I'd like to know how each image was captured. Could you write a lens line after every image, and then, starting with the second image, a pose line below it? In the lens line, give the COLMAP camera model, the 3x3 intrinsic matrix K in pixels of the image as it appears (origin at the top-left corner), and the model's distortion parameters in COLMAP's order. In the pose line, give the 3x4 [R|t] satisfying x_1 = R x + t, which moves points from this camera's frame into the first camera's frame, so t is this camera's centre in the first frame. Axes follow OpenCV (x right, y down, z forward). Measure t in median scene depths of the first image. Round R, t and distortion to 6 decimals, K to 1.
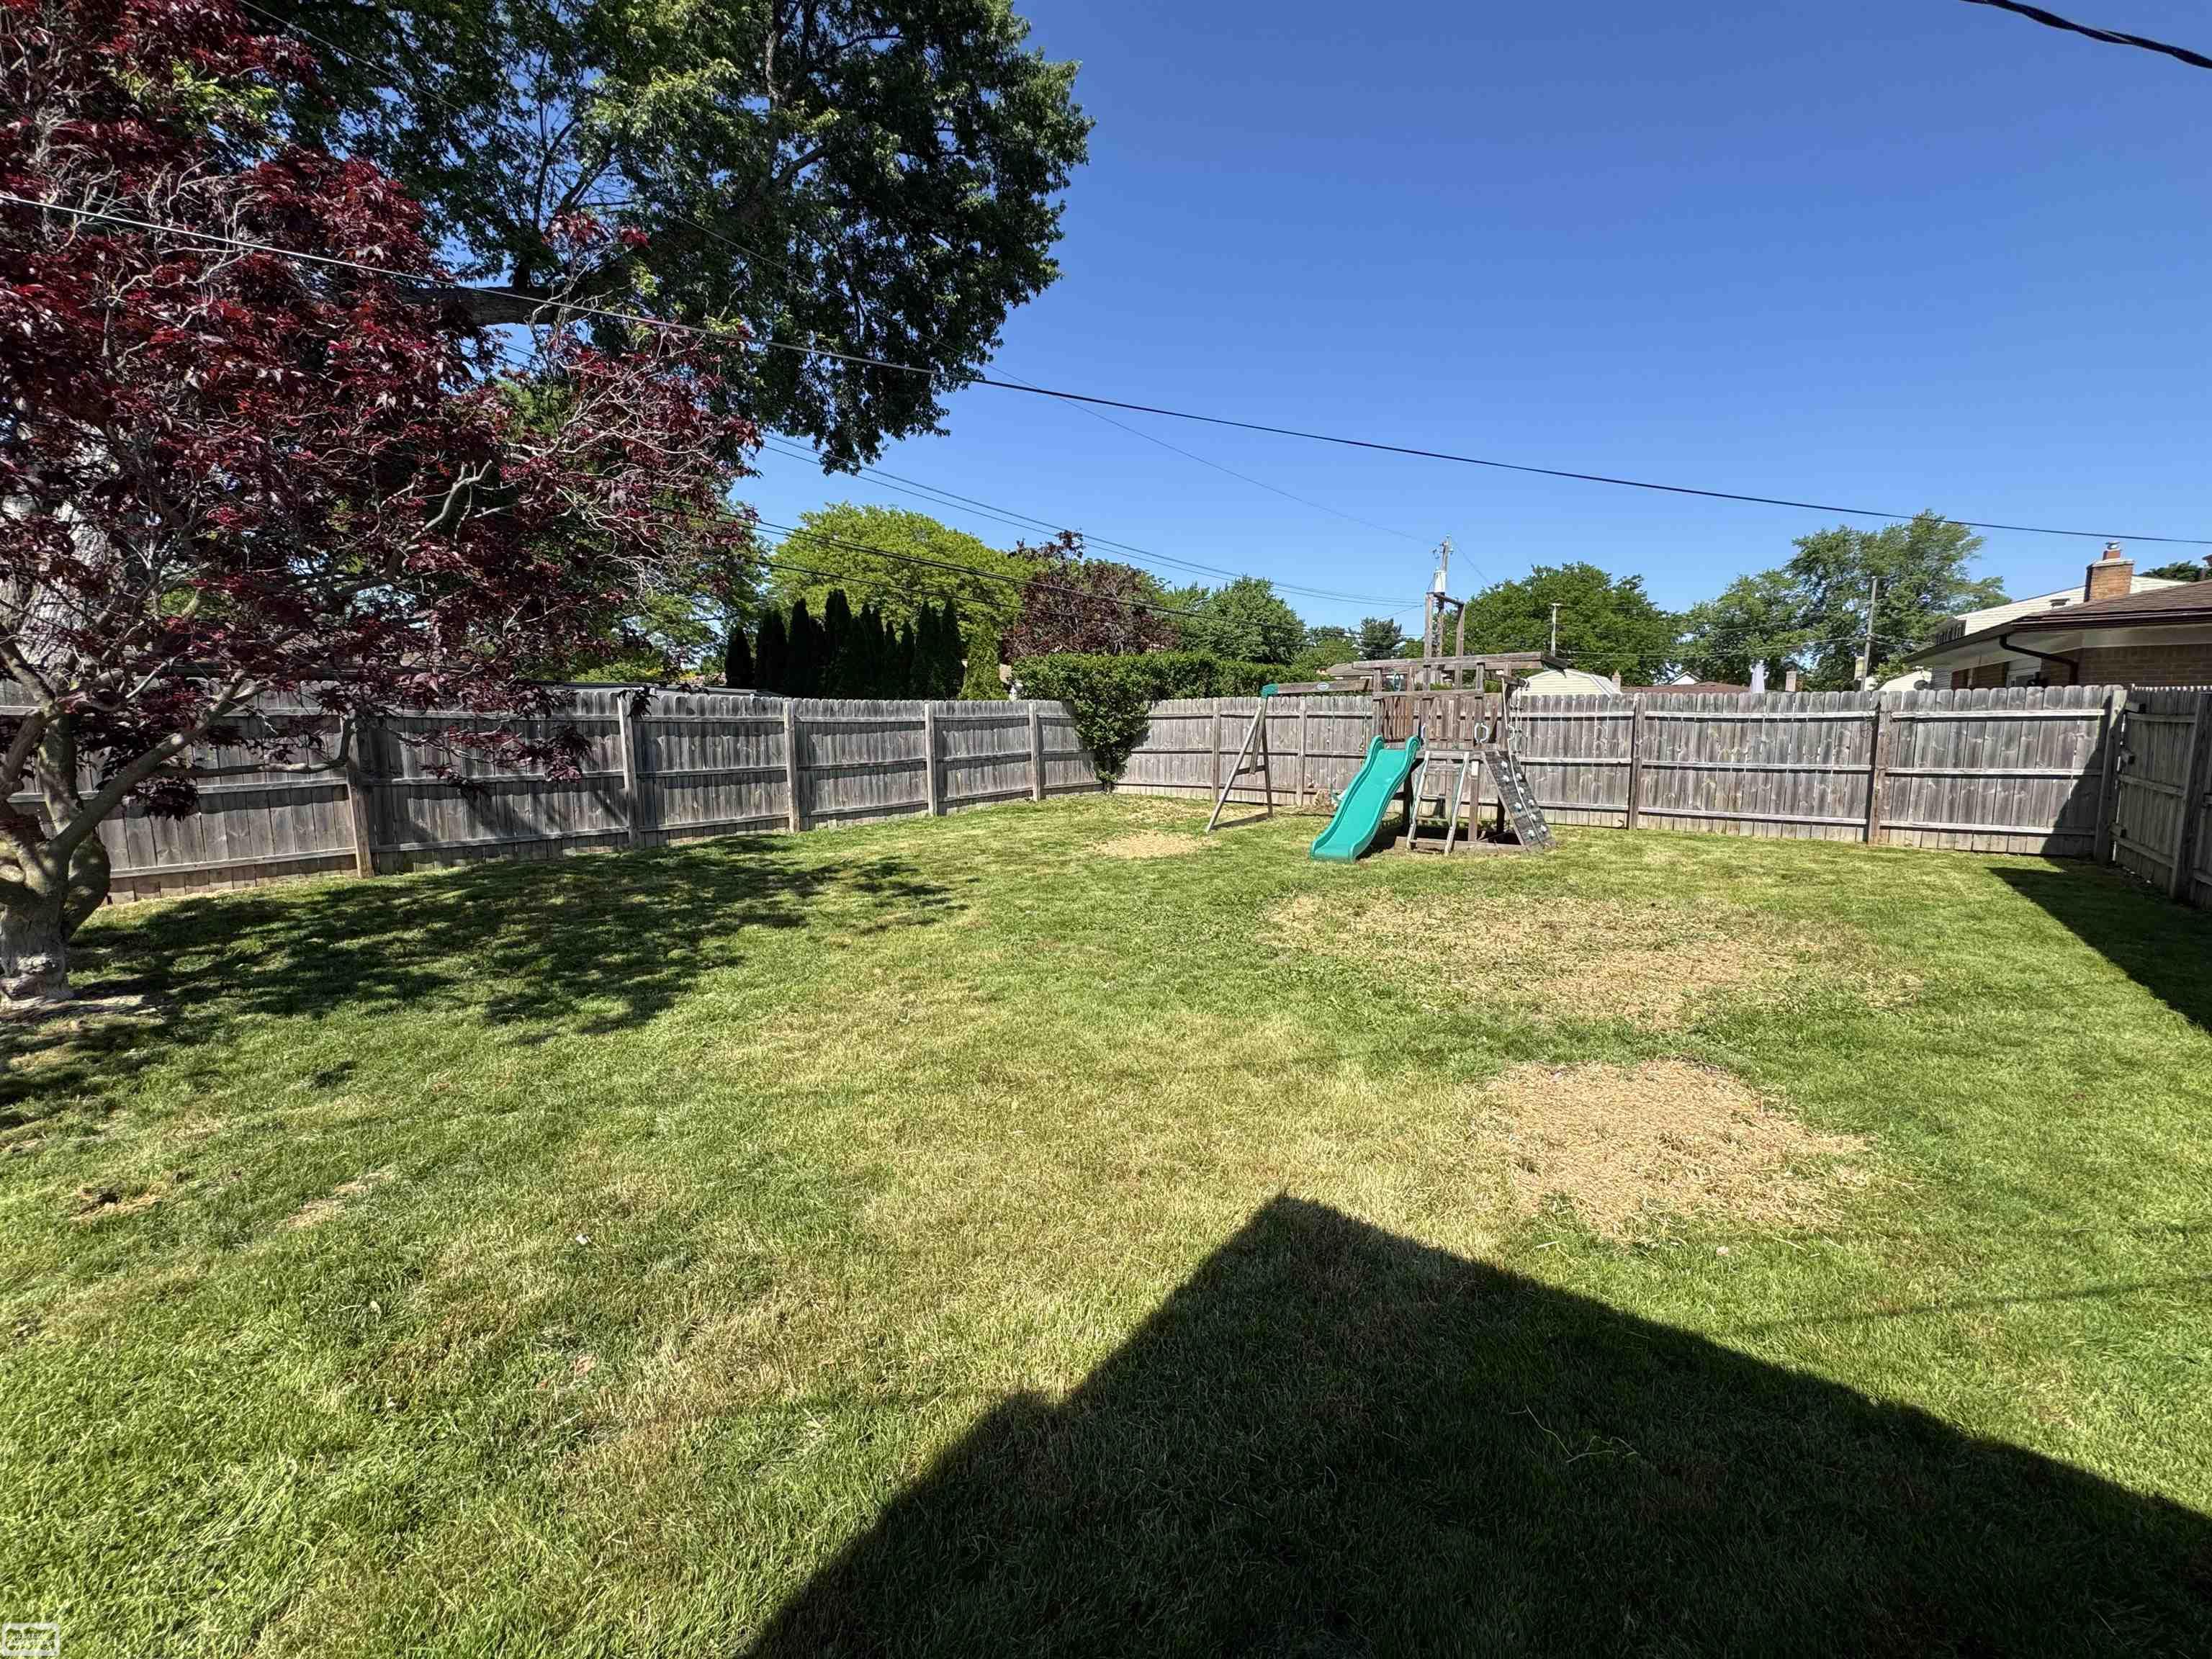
lens RADIAL K [[882.7, 0, 1101.3], [0, 882.7, 830.2], [0, 0, 1]] dist [-0.004285, 0.000925]
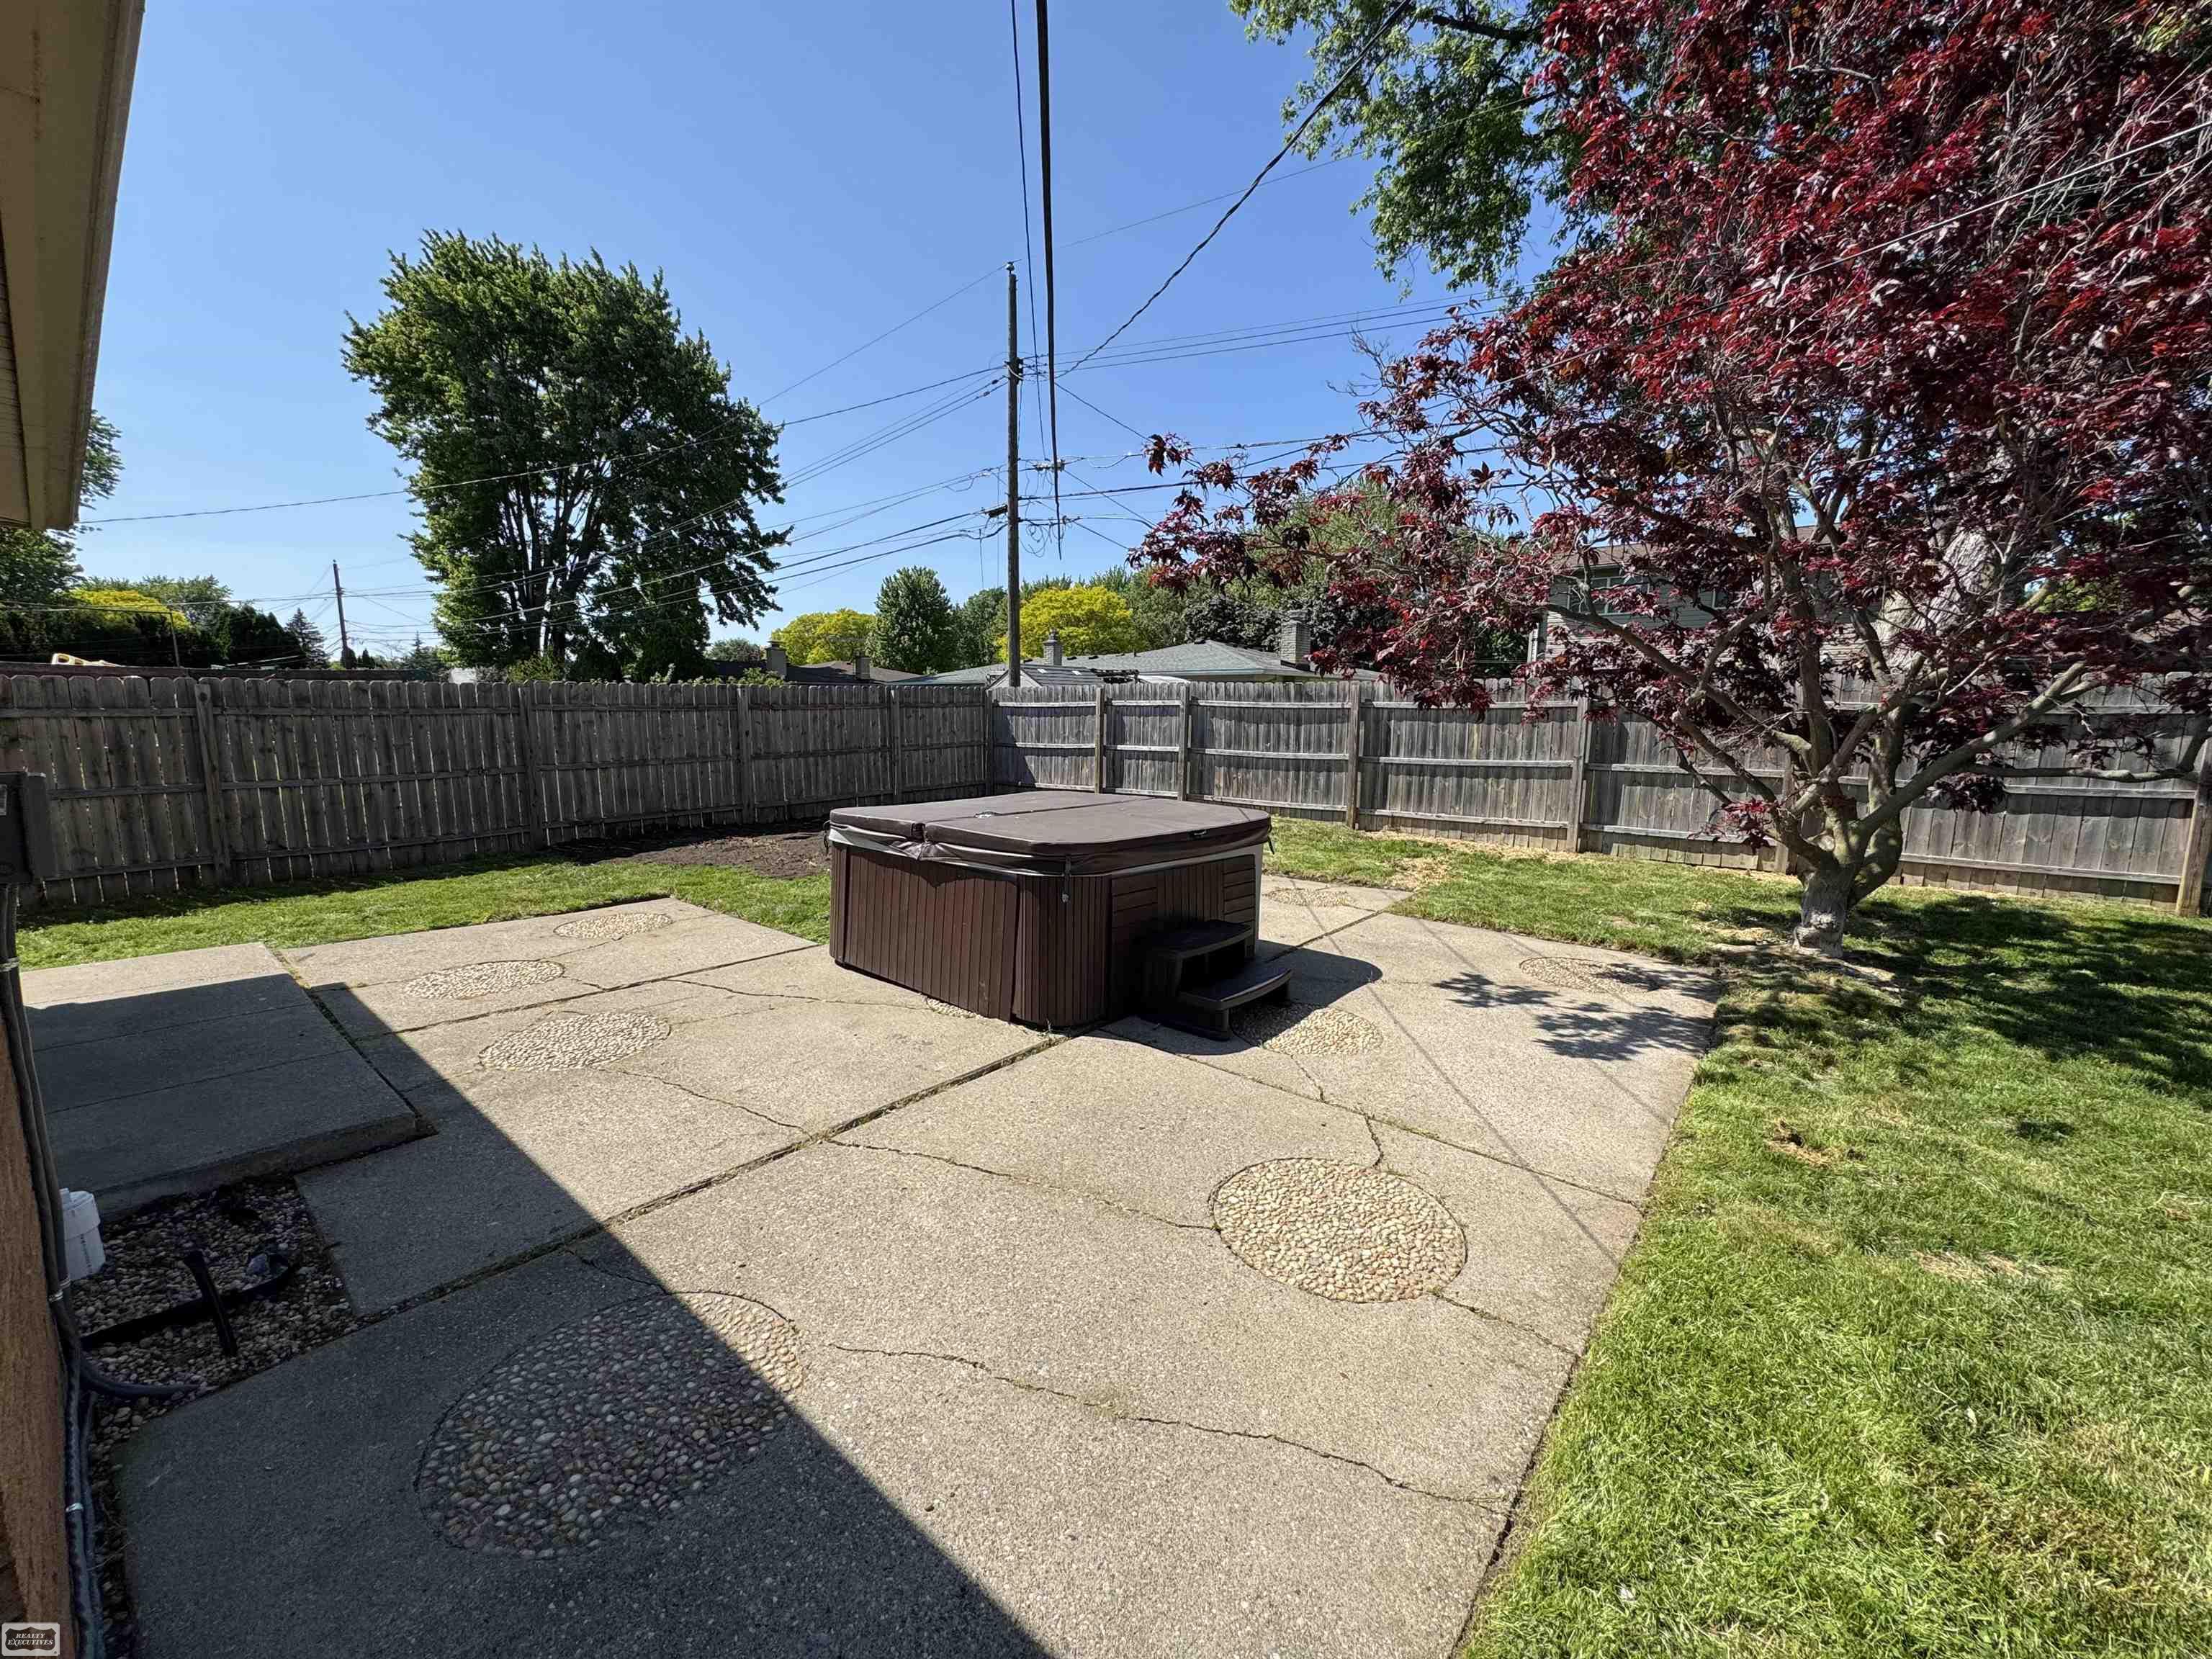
lens RADIAL K [[882.7, 0, 1105.4], [0, 882.7, 829.7], [0, 0, 1]] dist [-0.004285, 0.000925]
pose [[-0.043878, 0.140385, -0.989124, -0.017467], [-0.137026, 0.979875, 0.145151, -0.007768], [0.989595, 0.141905, -0.023759, 0.056527]]
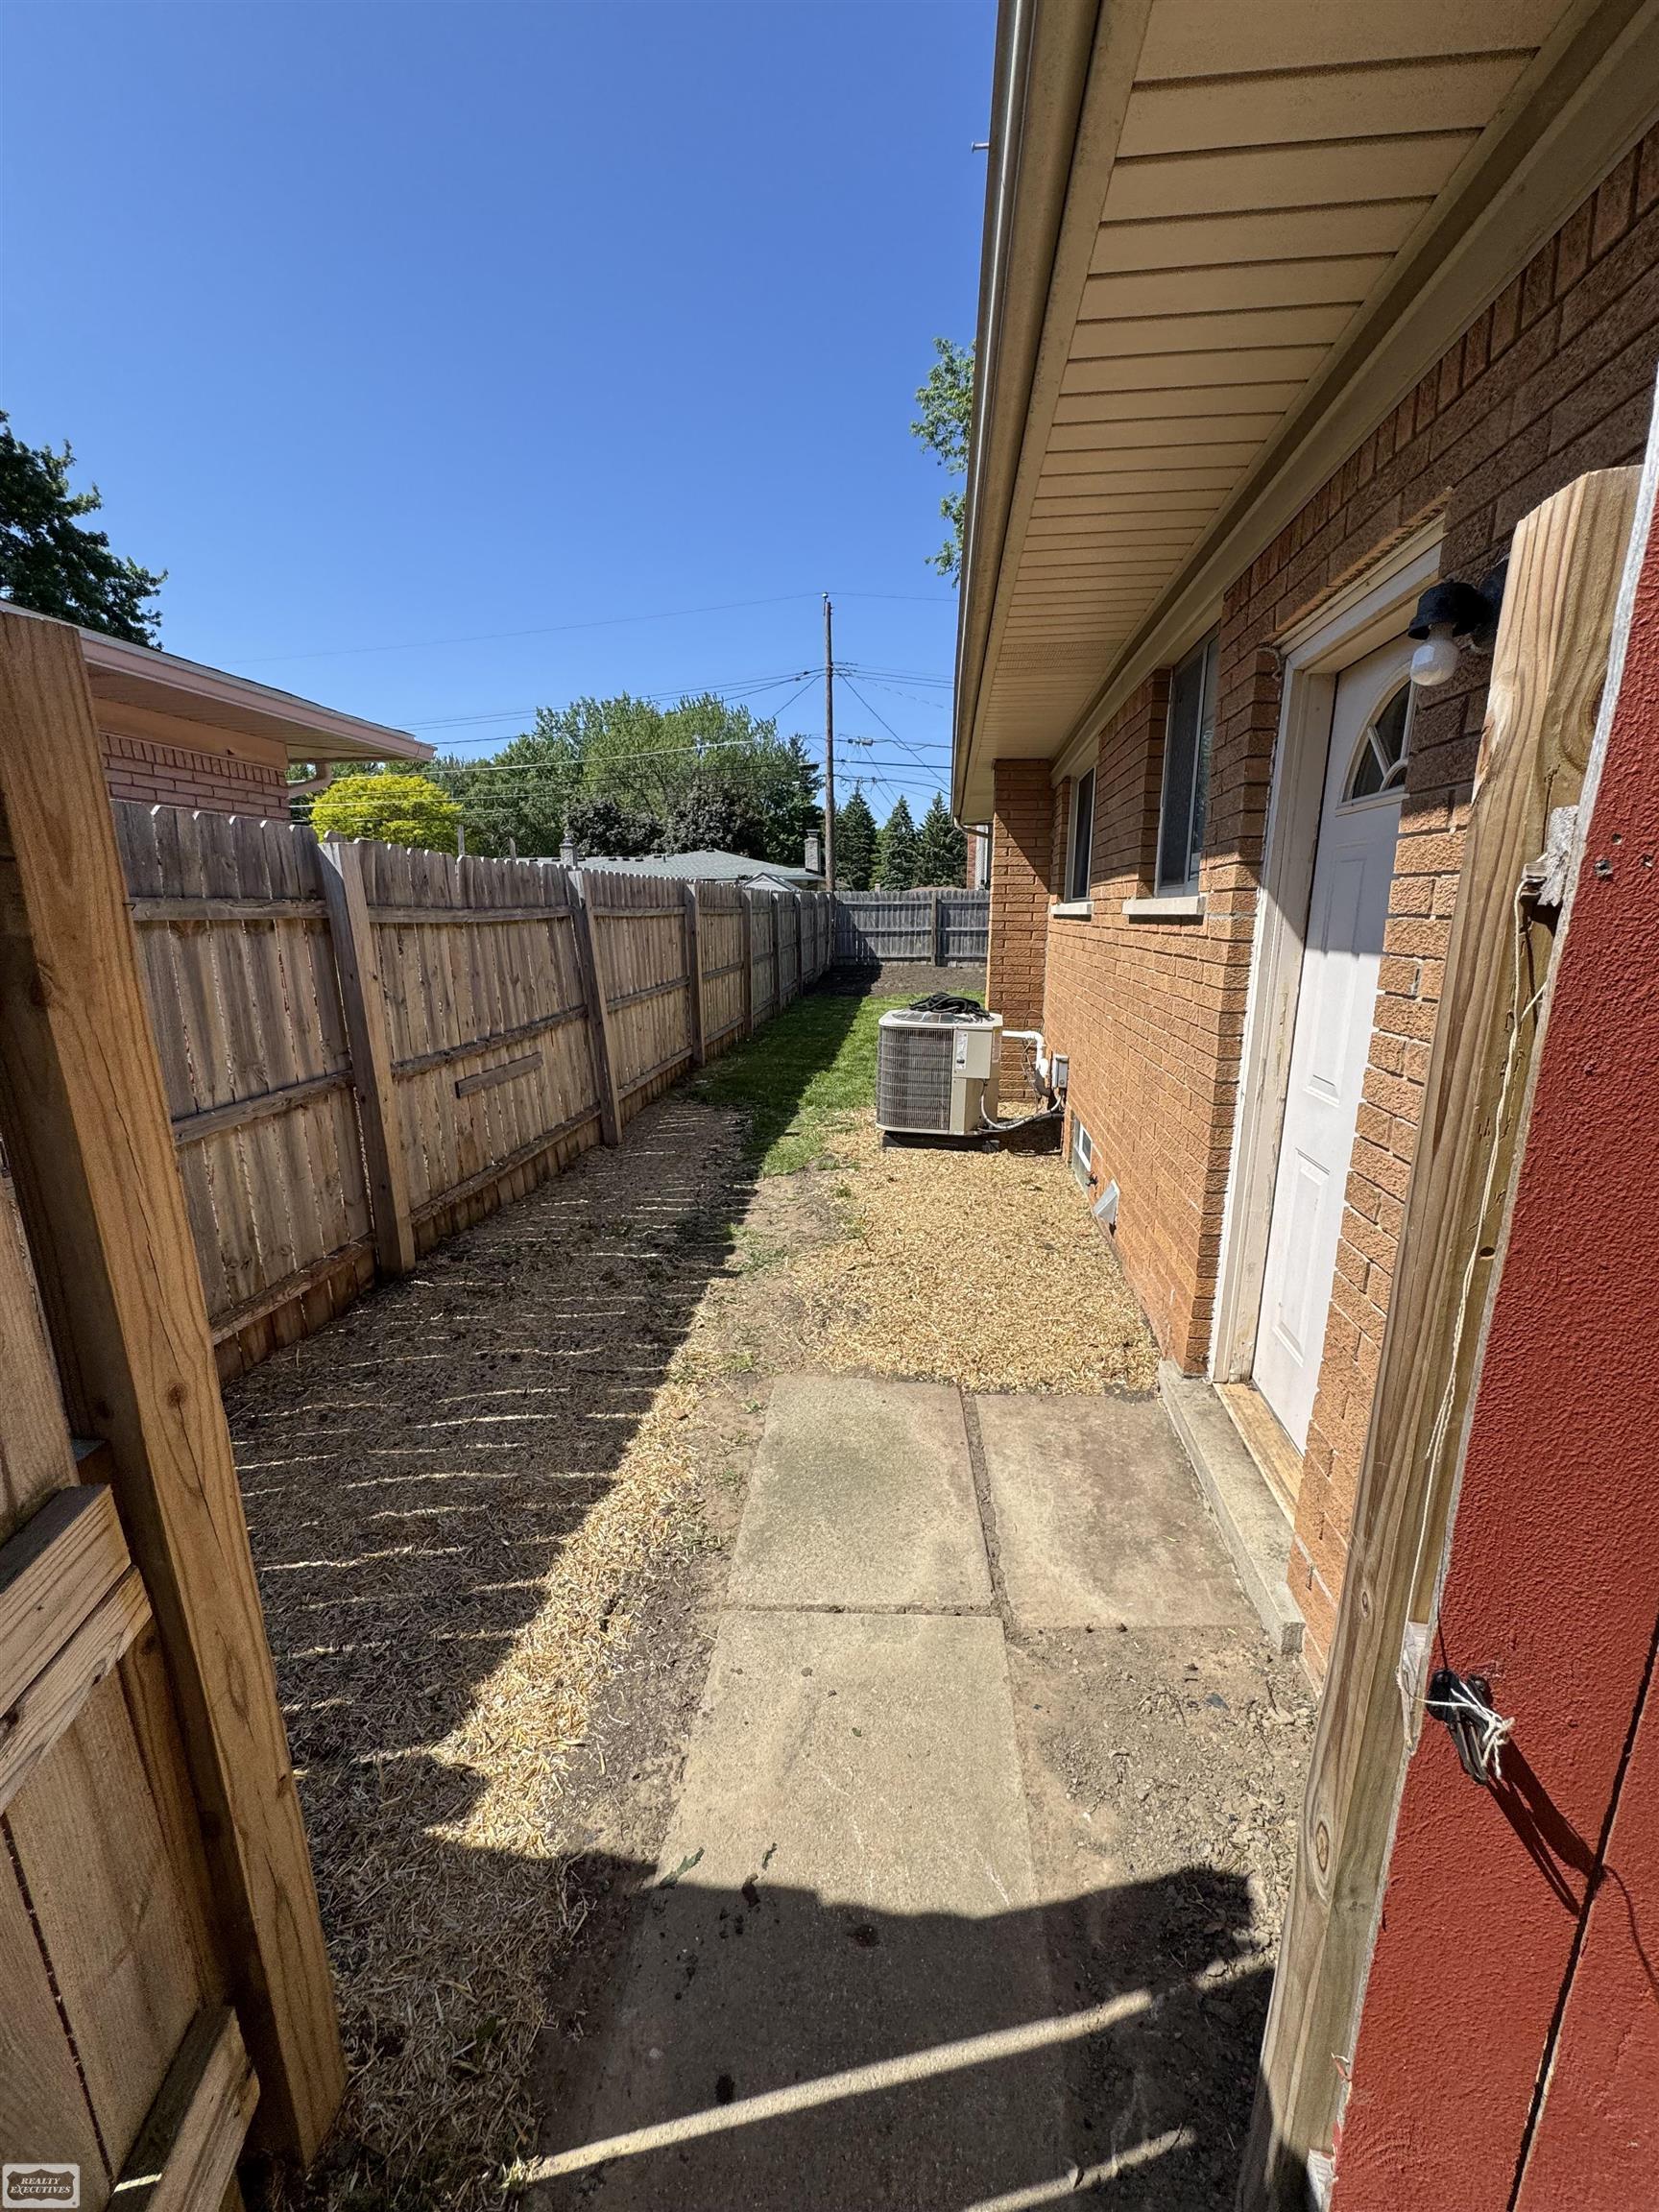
lens RADIAL K [[882.7, 0, 823.6], [0, 882.7, 1114.5], [0, 0, 1]] dist [-0.004285, 0.000925]
pose [[0.499192, 0.201159, -0.842818, 1.004455], [-0.113482, 0.979479, 0.166563, 0.403186], [0.859028, 0.012498, 0.511775, -3.009924]]
